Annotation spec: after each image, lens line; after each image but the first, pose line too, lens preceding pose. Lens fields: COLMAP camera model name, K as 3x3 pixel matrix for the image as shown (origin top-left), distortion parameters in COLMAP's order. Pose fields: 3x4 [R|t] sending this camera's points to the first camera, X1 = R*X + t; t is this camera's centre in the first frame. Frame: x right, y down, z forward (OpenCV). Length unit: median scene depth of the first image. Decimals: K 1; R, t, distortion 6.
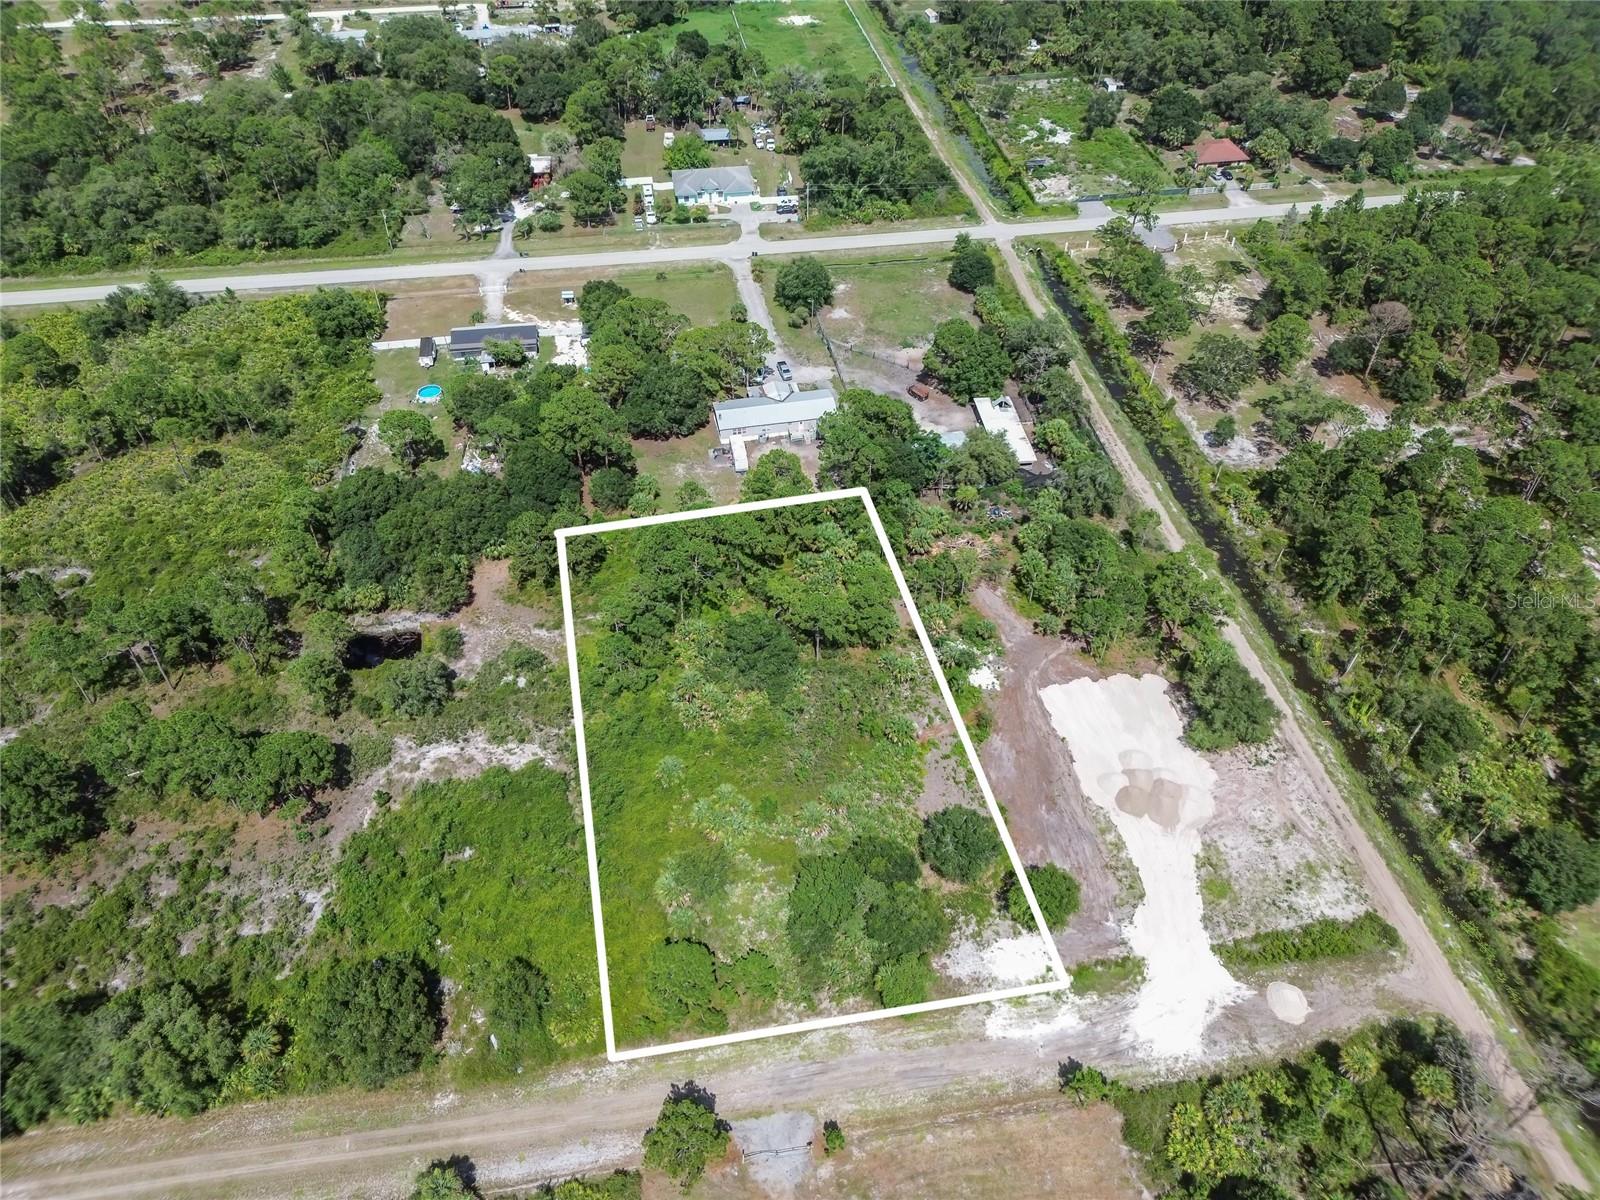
lens RADIAL K [[1126.1, 0, 800.0], [0, 1126.1, 600.0], [0, 0, 1]] dist [0.058638, -0.061138]
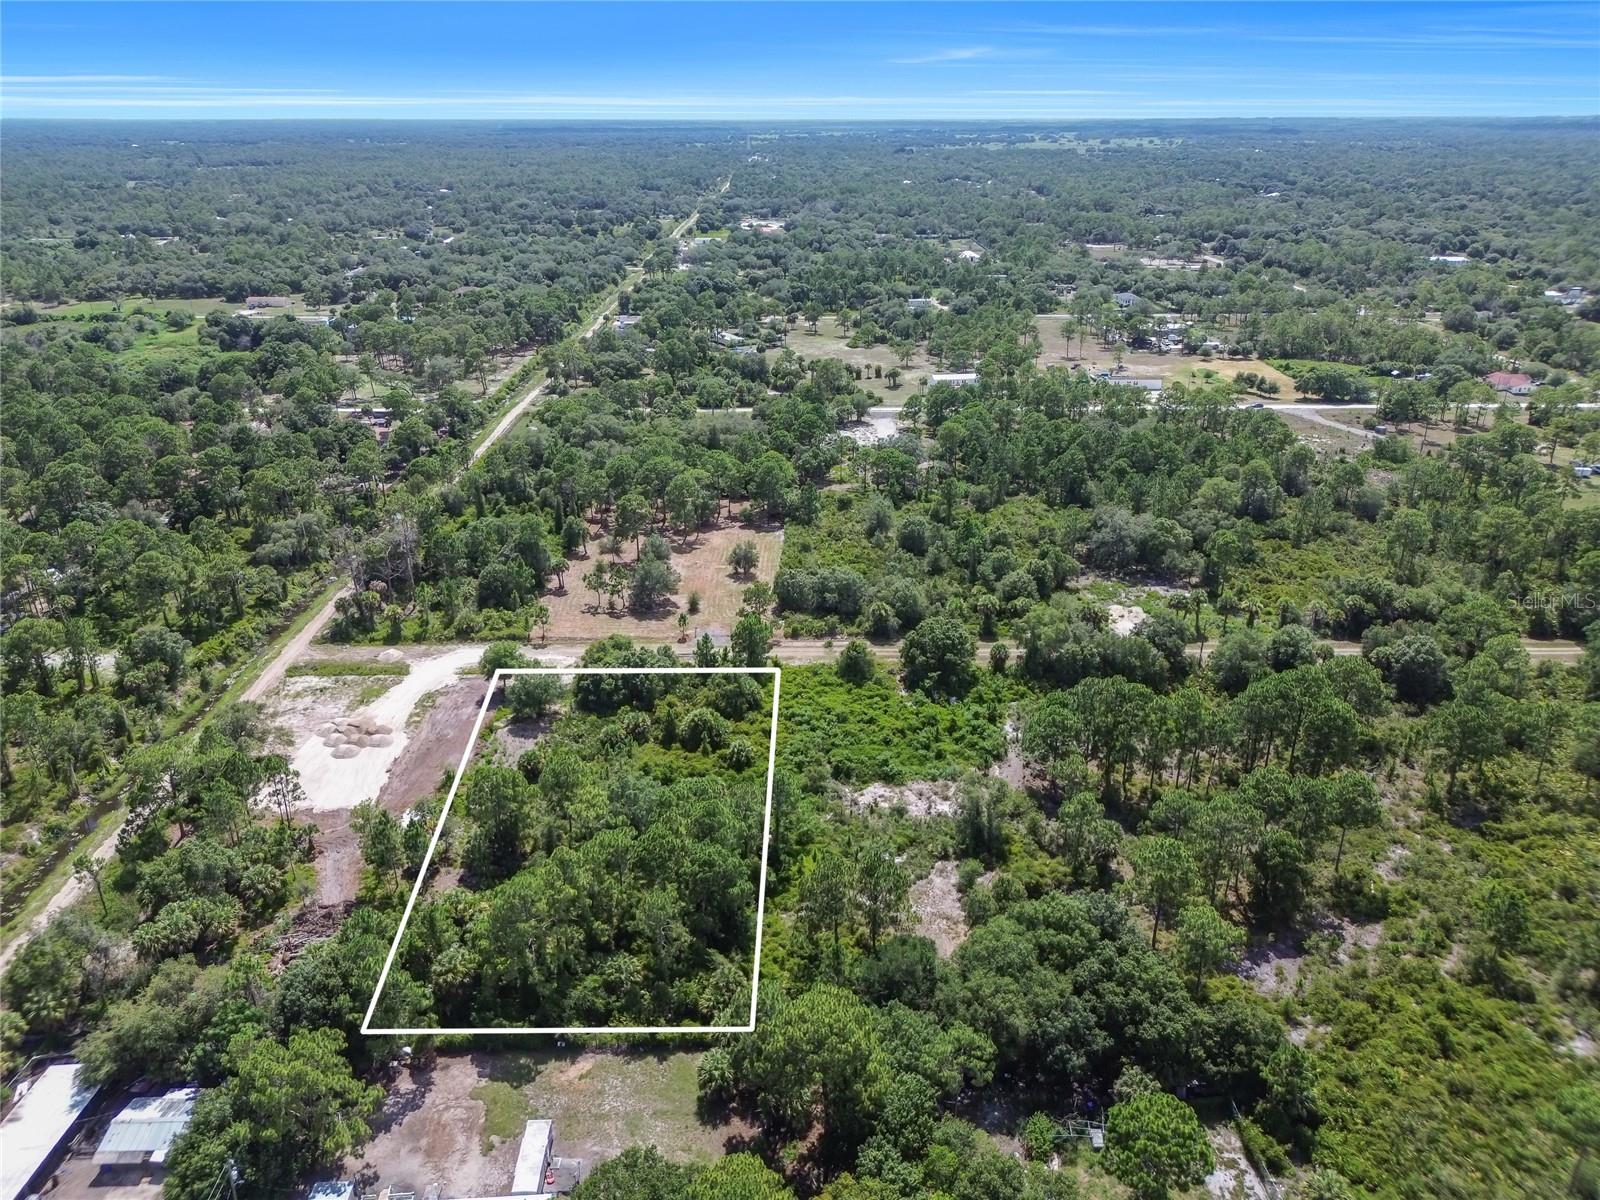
lens RADIAL K [[1124.3, 0, 800.0], [0, 1124.3, 600.0], [0, 0, 1]] dist [0.065832, -0.062918]
pose [[-0.989864, -0.052870, 0.131808, -0.332425], [0.100322, 0.396602, 0.912493, -1.003985], [-0.100518, 0.916467, -0.387278, 1.350366]]
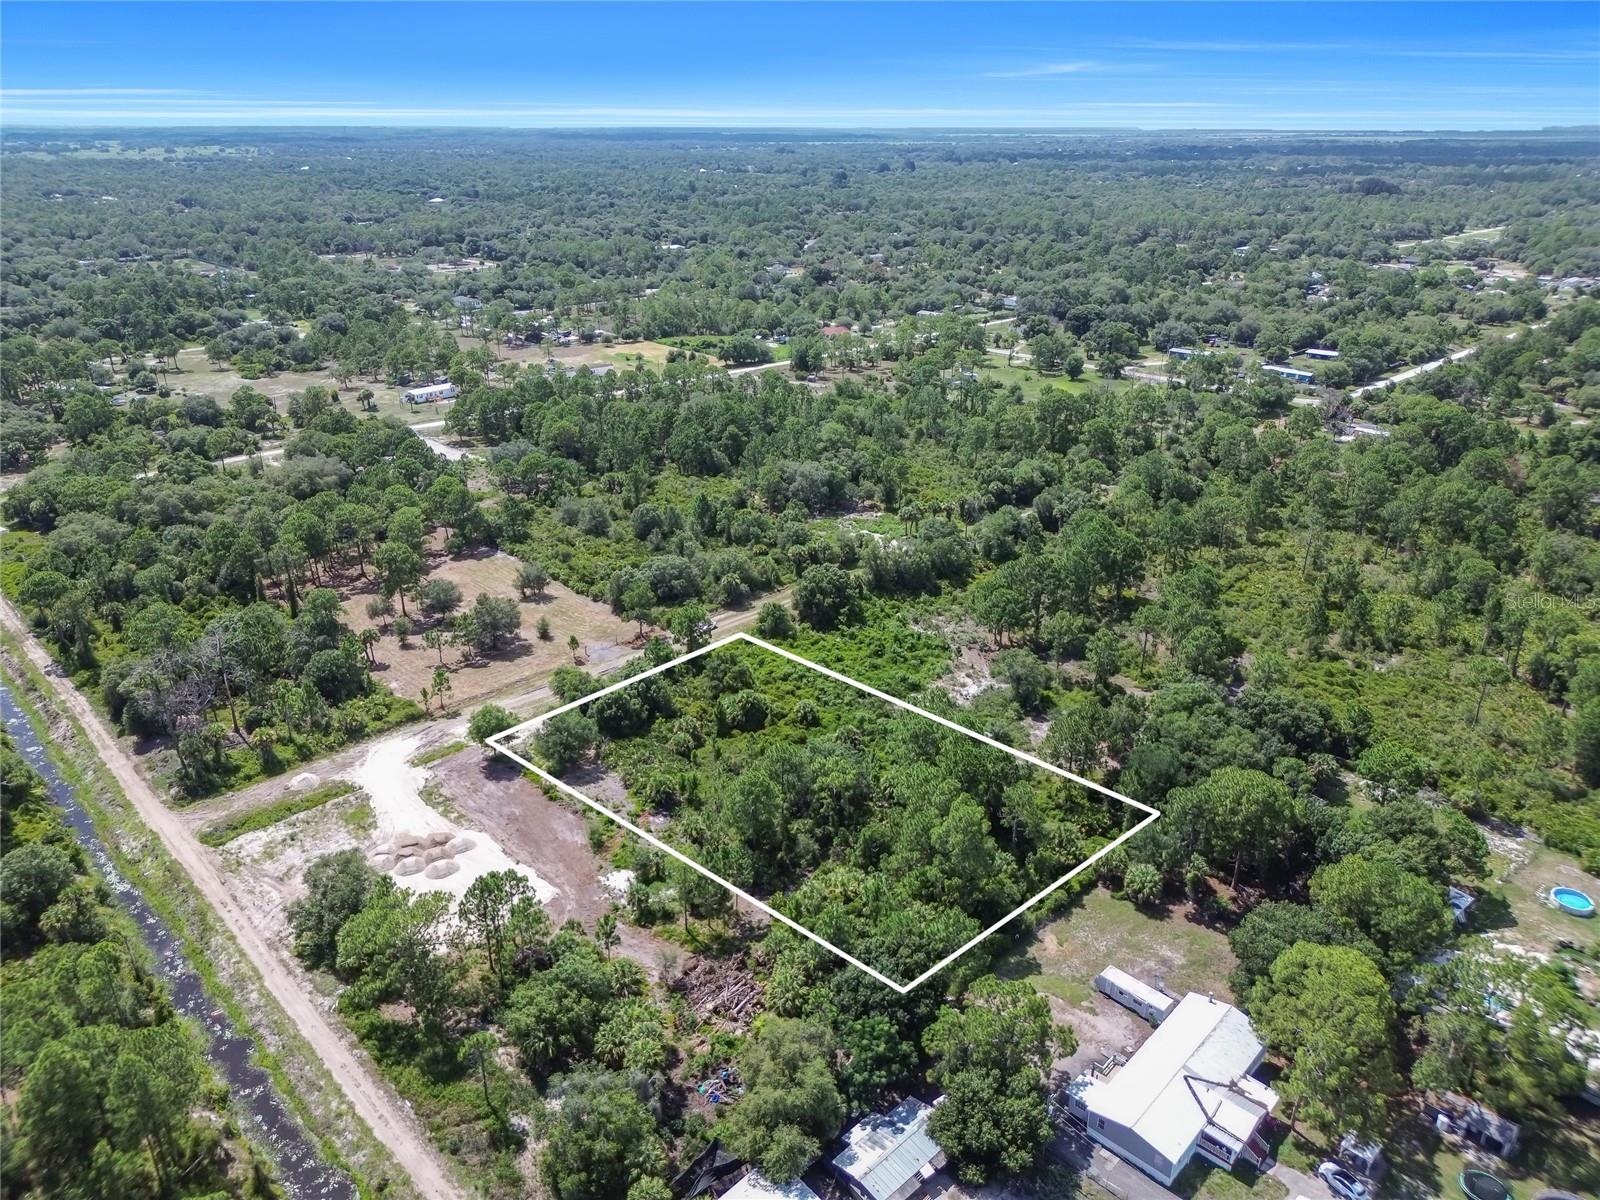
lens RADIAL K [[1126.1, 0, 800.0], [0, 1126.1, 600.0], [0, 0, 1]] dist [0.058638, -0.061138]
pose [[-0.818438, 0.223117, -0.529508, 0.549611], [-0.396787, 0.447071, 0.801678, -0.944374], [0.415596, 0.866225, -0.277370, 1.285306]]
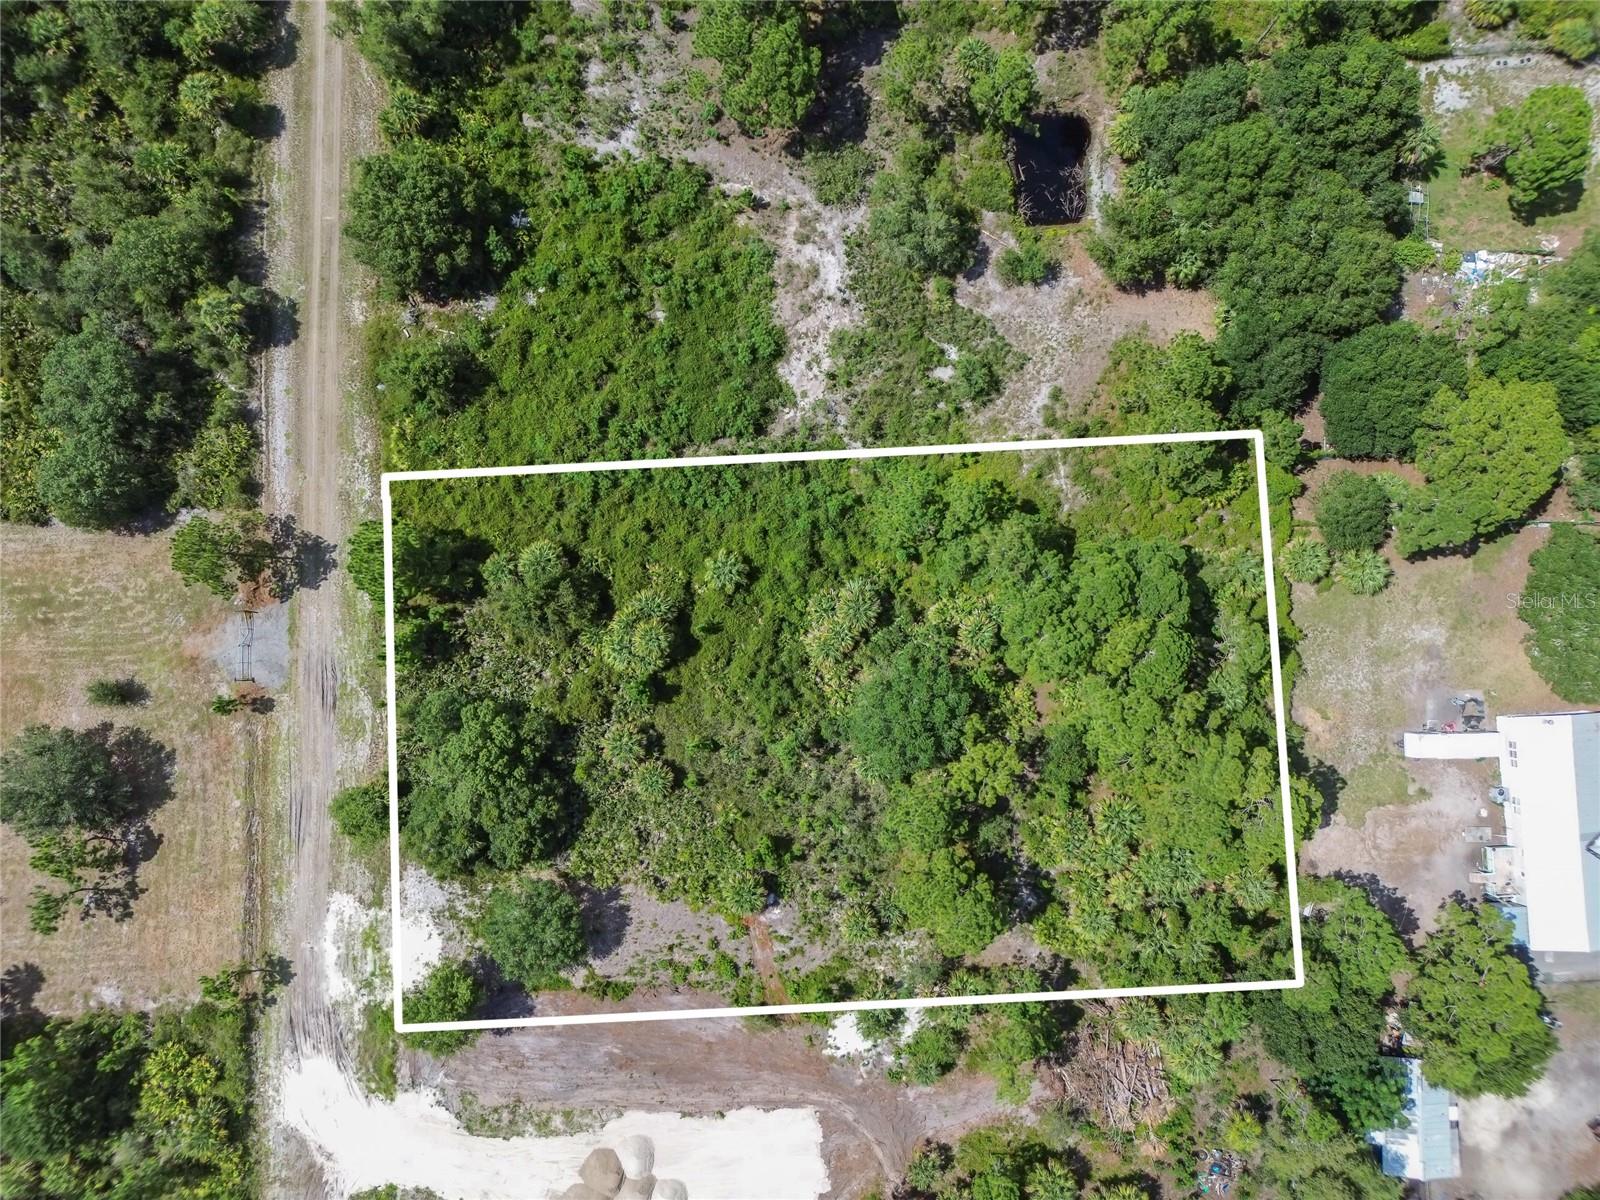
lens RADIAL K [[1115.2, 0, 800.0], [0, 1115.2, 619.5], [0, 0, 1]] dist [0.060713, -0.062050]
pose [[-0.152354, 0.988136, -0.019386, -0.079162], [-0.668408, -0.088569, 0.738503, -0.449916], [0.728024, 0.125472, 0.673972, 0.560281]]
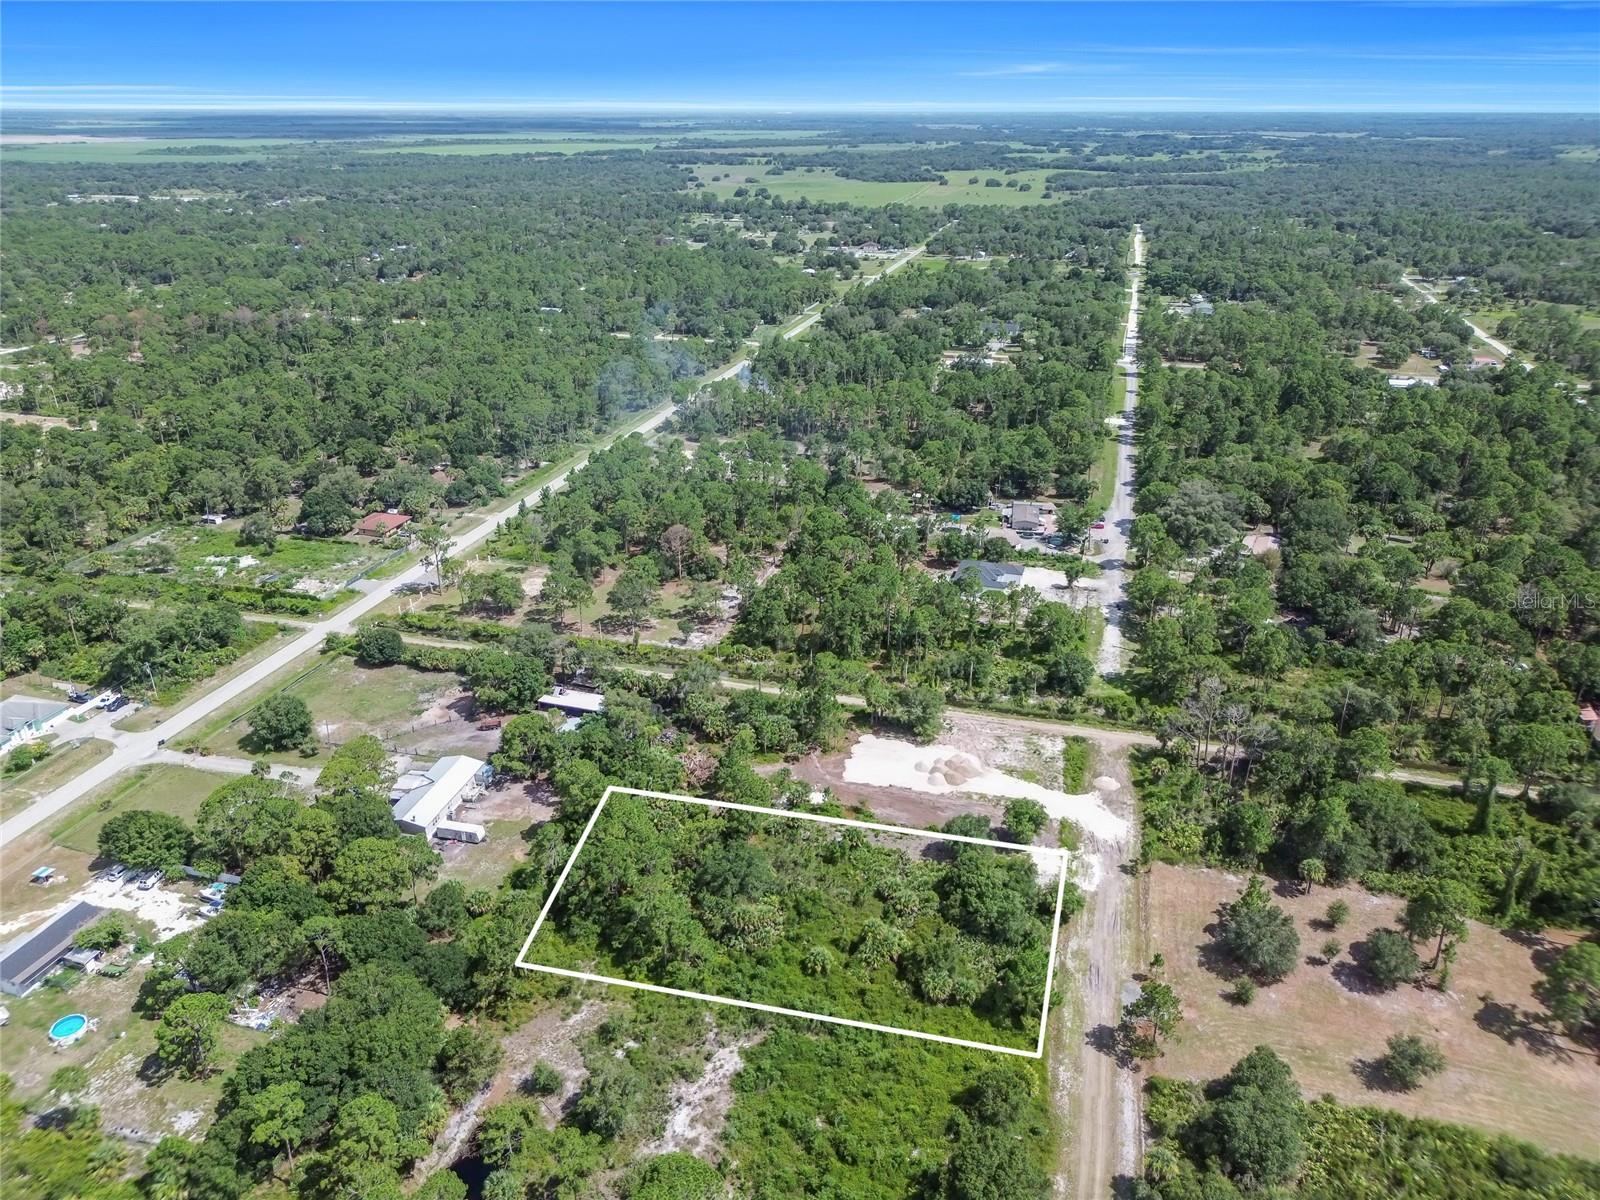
lens RADIAL K [[1126.1, 0, 800.0], [0, 1126.1, 600.0], [0, 0, 1]] dist [0.058638, -0.061138]
pose [[0.411023, -0.364062, 0.835774, -0.989584], [0.626631, 0.778698, 0.031030, -0.188565], [-0.662112, 0.510968, 0.548196, 0.200591]]
